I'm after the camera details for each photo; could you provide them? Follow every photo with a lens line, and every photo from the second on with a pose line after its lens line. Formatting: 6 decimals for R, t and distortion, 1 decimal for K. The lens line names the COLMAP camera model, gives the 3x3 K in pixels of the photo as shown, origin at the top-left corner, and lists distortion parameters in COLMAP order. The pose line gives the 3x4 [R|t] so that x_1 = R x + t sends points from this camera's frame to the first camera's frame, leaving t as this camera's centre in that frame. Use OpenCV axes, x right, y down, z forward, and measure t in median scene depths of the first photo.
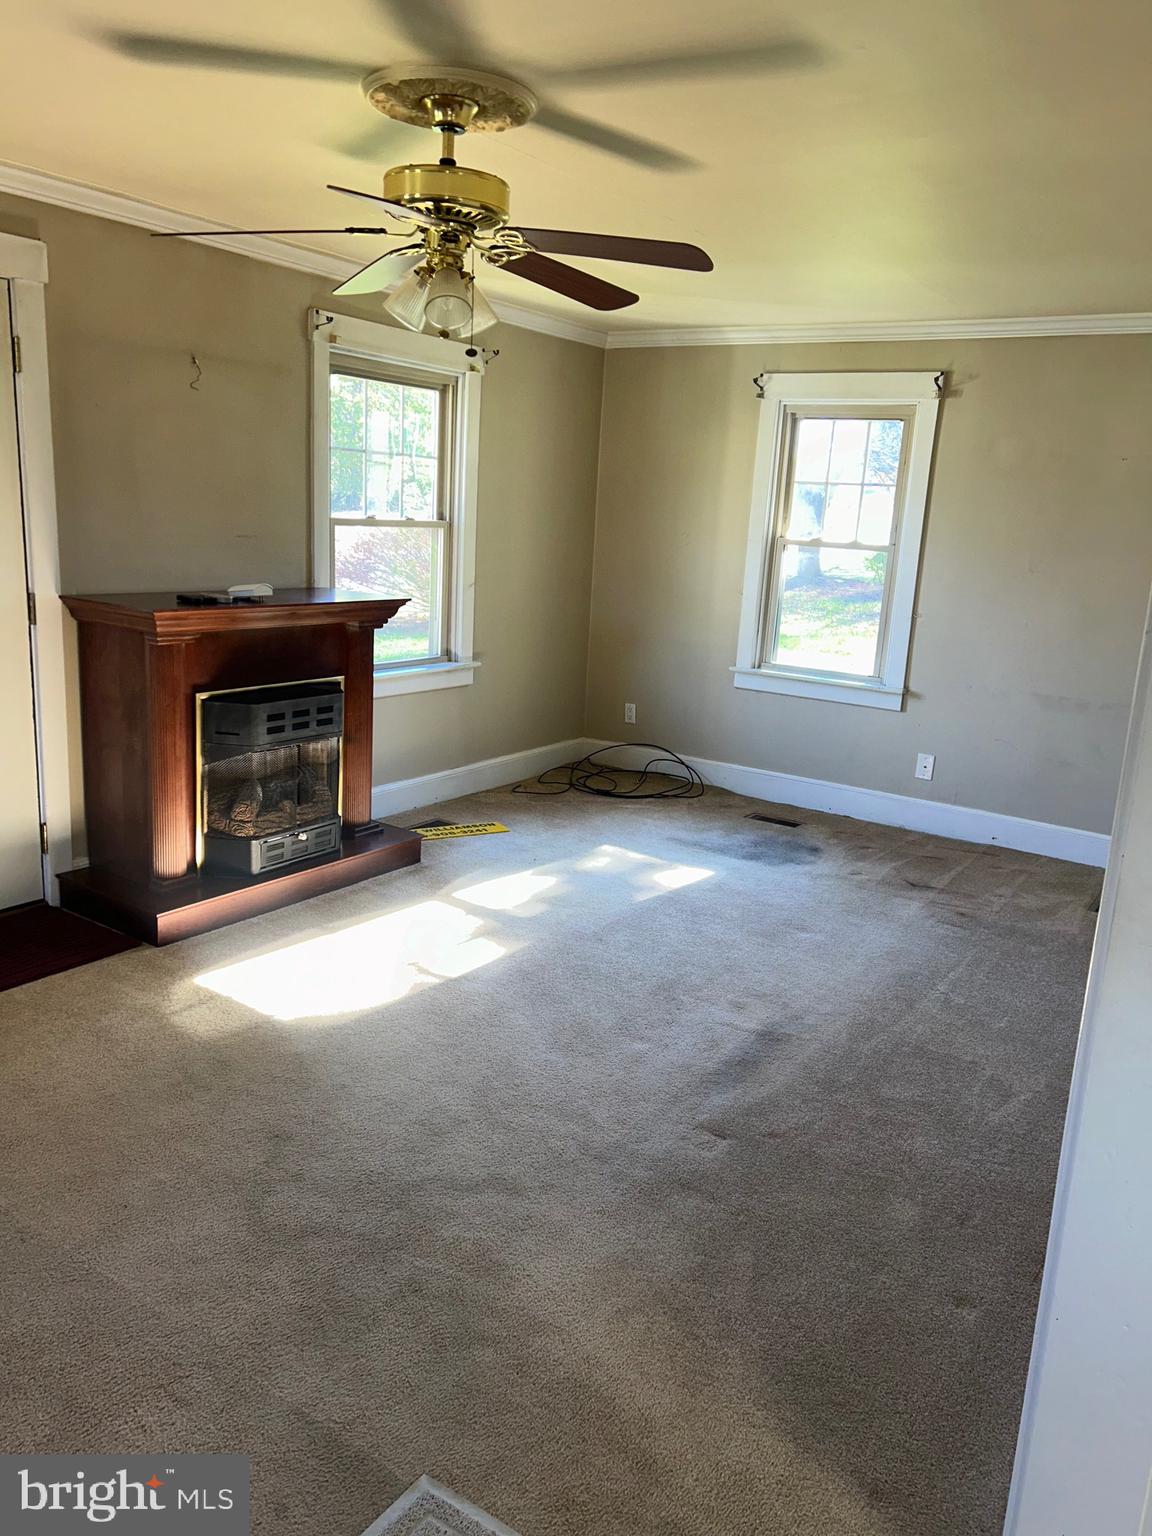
lens RADIAL K [[1168.9, 0, 580.7], [0, 1168.9, 776.3], [0, 0, 1]] dist [0.097609, -0.160978]
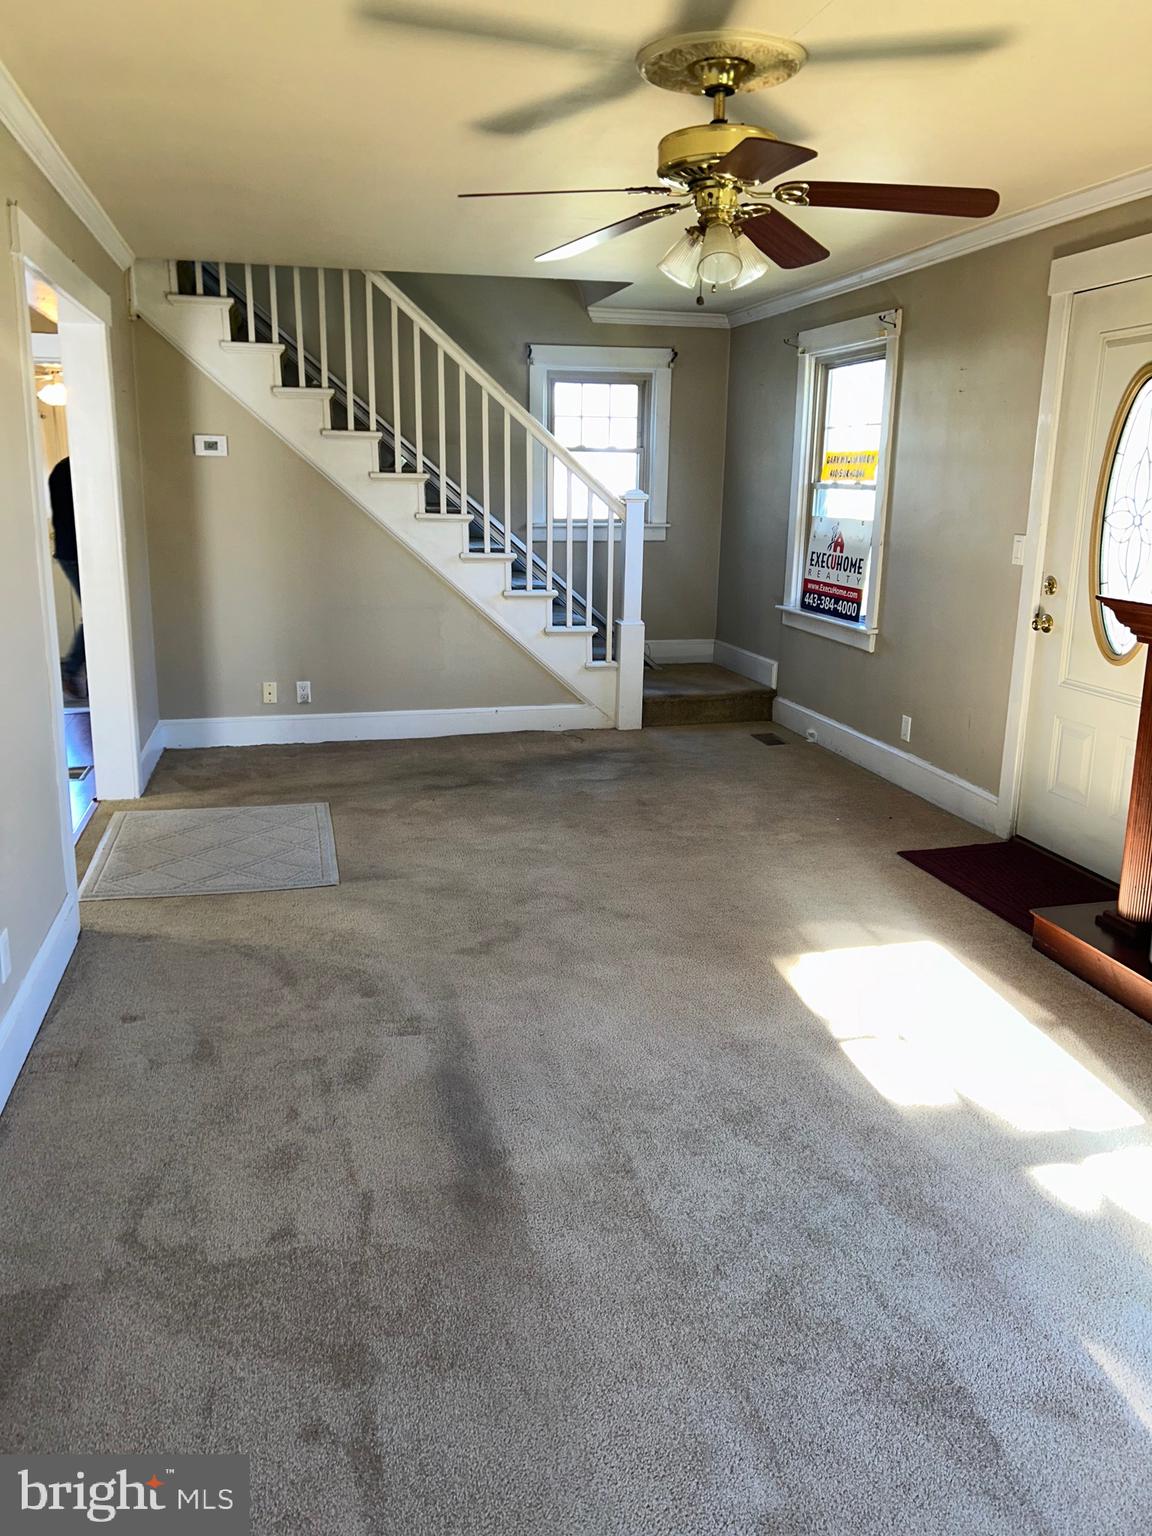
lens RADIAL K [[1168.9, 0, 580.7], [0, 1168.9, 776.3], [0, 0, 1]] dist [0.097609, -0.160978]
pose [[-0.664420, 0.171917, -0.727317, 0.592513], [-0.182495, 0.906402, 0.380961, -0.291389], [0.724735, 0.385850, -0.570857, 1.251648]]
